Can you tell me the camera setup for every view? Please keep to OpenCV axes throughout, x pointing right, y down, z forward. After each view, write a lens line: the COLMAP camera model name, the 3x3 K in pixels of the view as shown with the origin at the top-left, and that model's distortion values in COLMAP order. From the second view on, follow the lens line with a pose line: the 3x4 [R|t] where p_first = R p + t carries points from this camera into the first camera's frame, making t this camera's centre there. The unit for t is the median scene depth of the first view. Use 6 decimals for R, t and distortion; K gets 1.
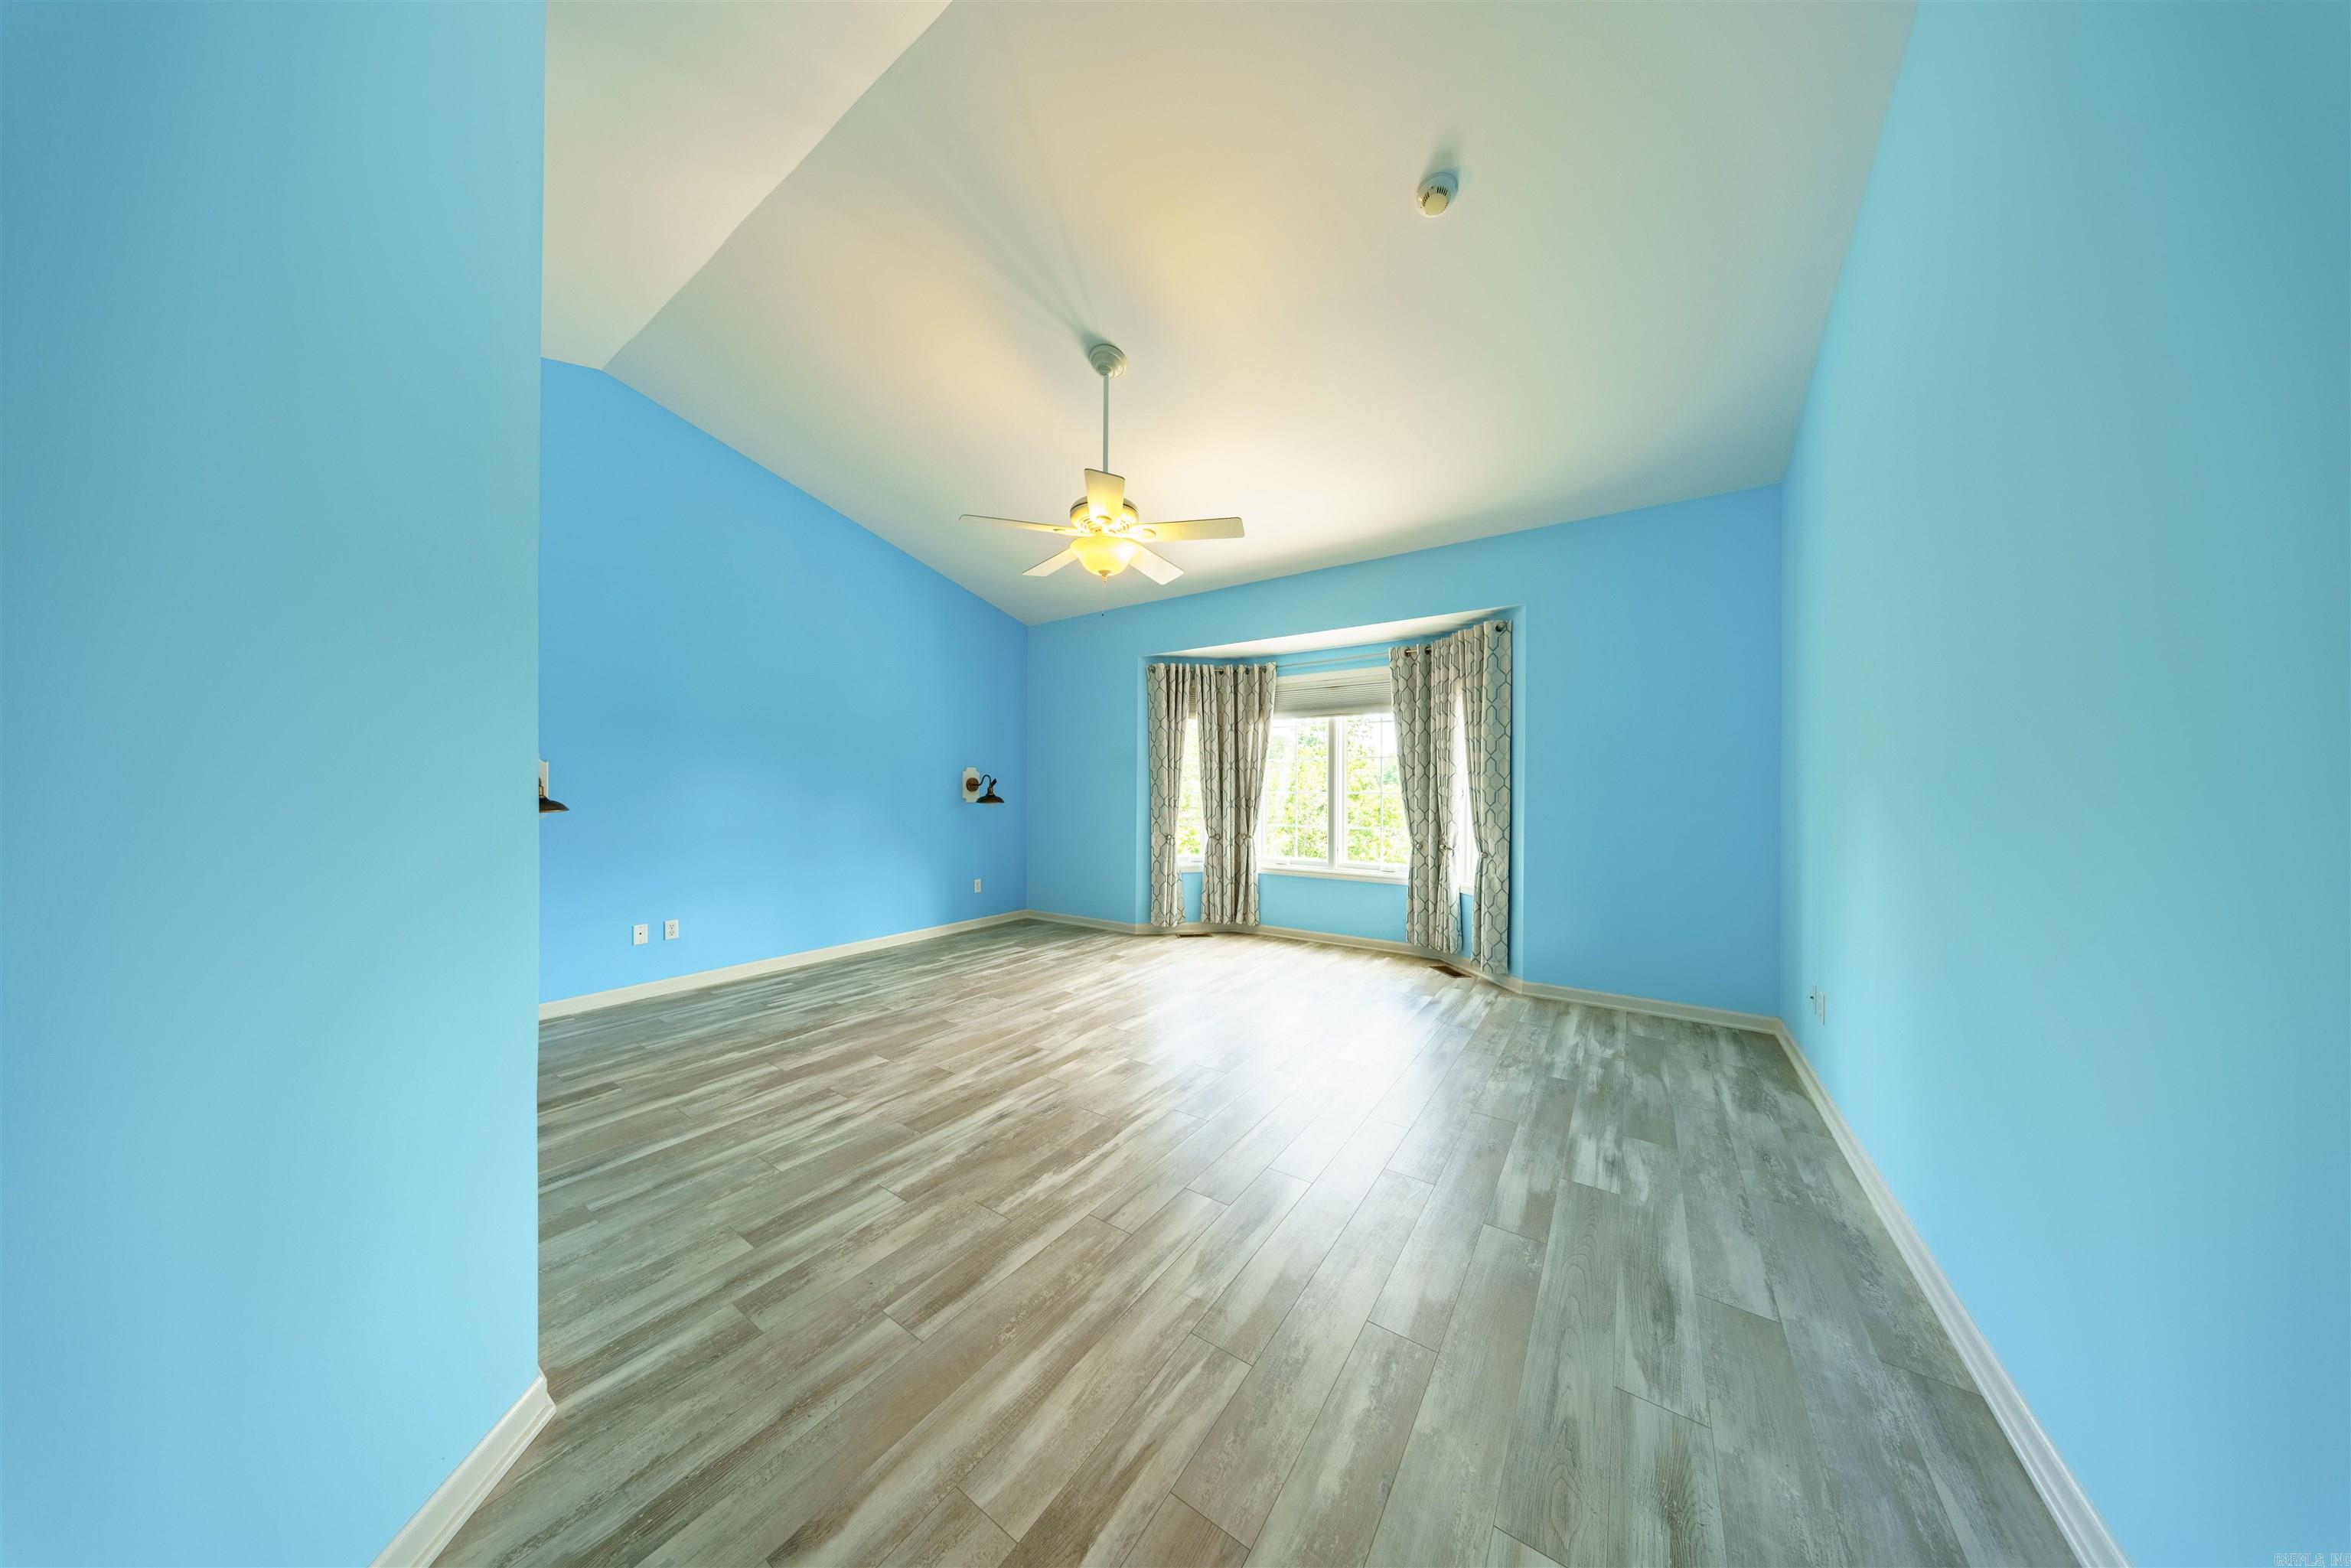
lens RADIAL K [[672.7, 0, 1174.5], [0, 672.7, 787.7], [0, 0, 1]] dist [-0.005100, 0.000487]
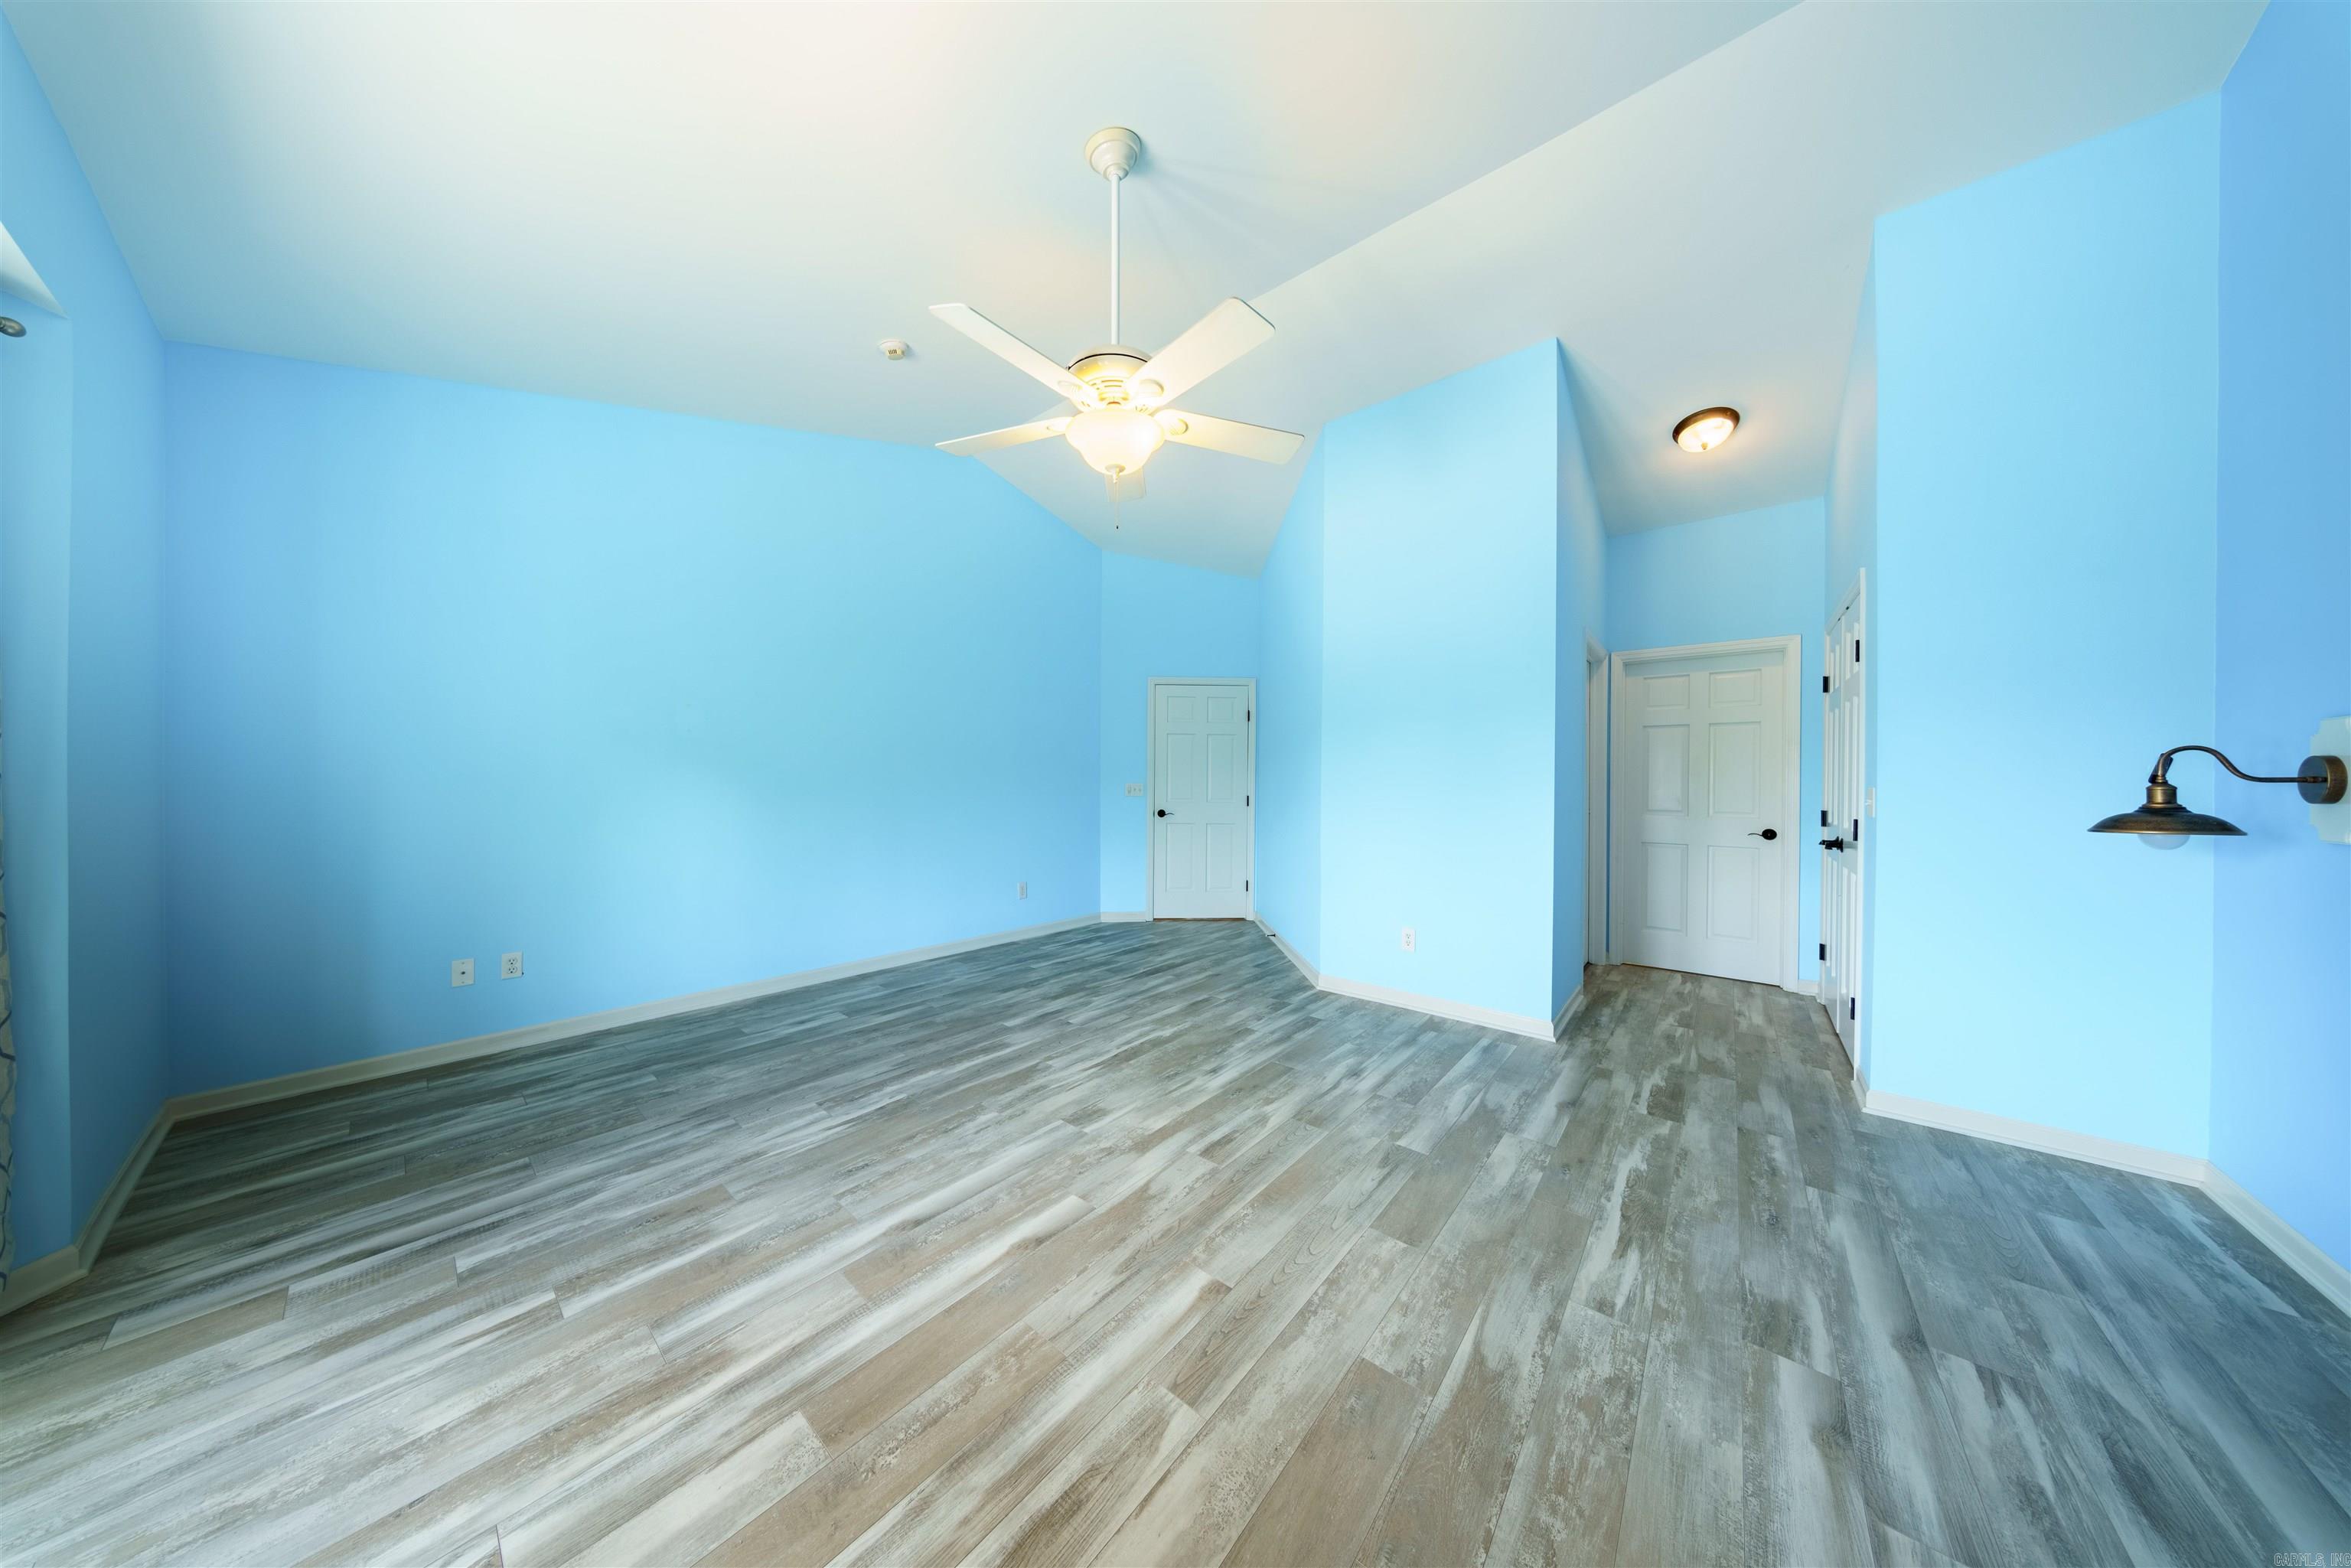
lens RADIAL K [[672.7, 0, 1173.8], [0, 672.7, 783.4], [0, 0, 1]] dist [-0.005100, 0.000487]
pose [[-0.995625, -0.007571, 0.093135, -0.271535], [-0.007356, 0.999969, 0.002656, 0.001475], [-0.093152, 0.001959, -0.995650, 1.981919]]
